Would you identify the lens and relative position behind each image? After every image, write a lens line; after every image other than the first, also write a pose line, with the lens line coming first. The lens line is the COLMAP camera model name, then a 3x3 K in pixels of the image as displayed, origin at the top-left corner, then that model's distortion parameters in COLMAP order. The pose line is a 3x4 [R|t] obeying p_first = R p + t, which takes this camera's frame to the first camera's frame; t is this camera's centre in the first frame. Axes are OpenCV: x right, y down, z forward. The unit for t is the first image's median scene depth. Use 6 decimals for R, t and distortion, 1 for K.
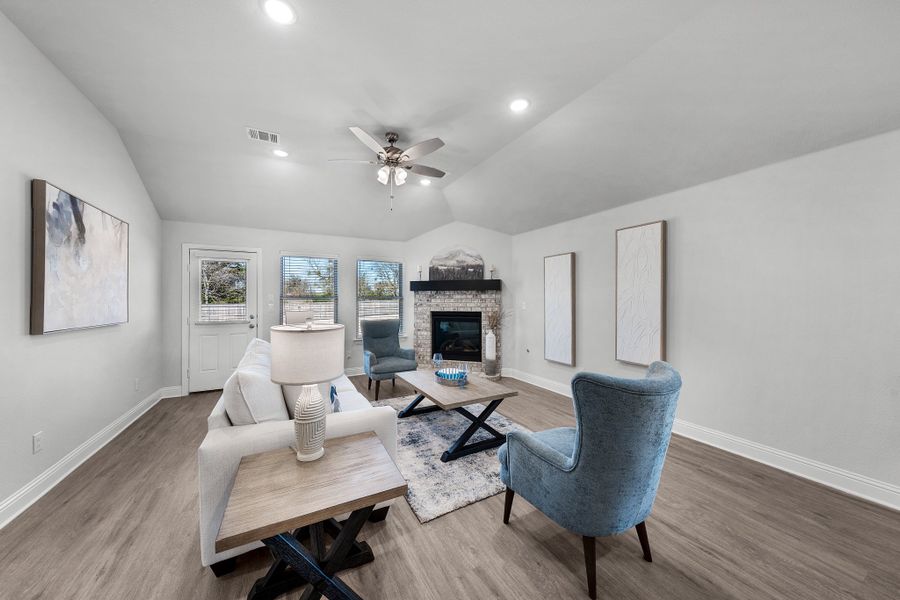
lens RADIAL K [[308.0, 0, 453.6], [0, 308.0, 297.9], [0, 0, 1]] dist [-0.004050, 0.001070]
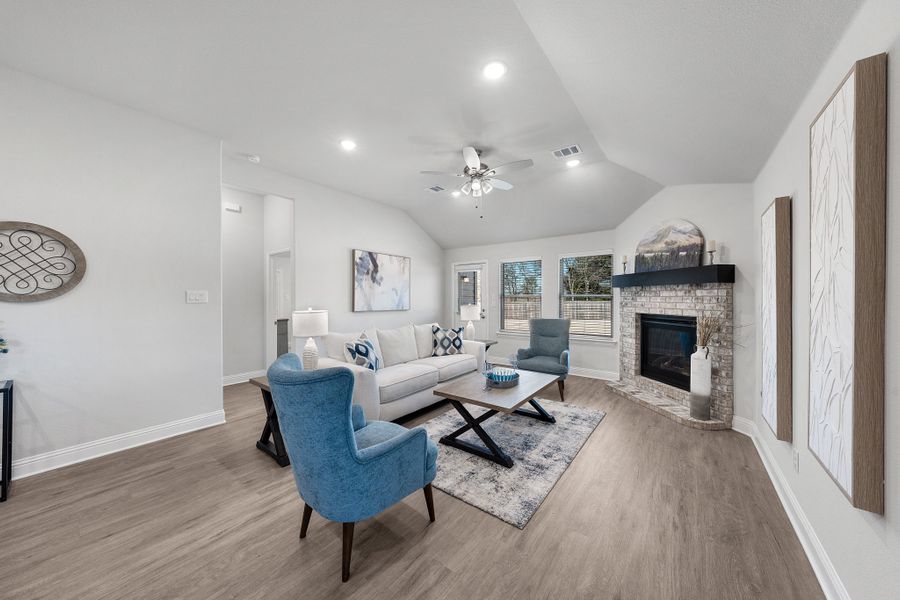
lens RADIAL K [[308.0, 0, 448.8], [0, 308.0, 298.6], [0, 0, 1]] dist [-0.004050, 0.001070]
pose [[0.400557, 0.003864, -0.916264, 0.474950], [0.005158, 0.999966, 0.006472, 0.000045], [0.916257, -0.007319, 0.400524, 0.273297]]
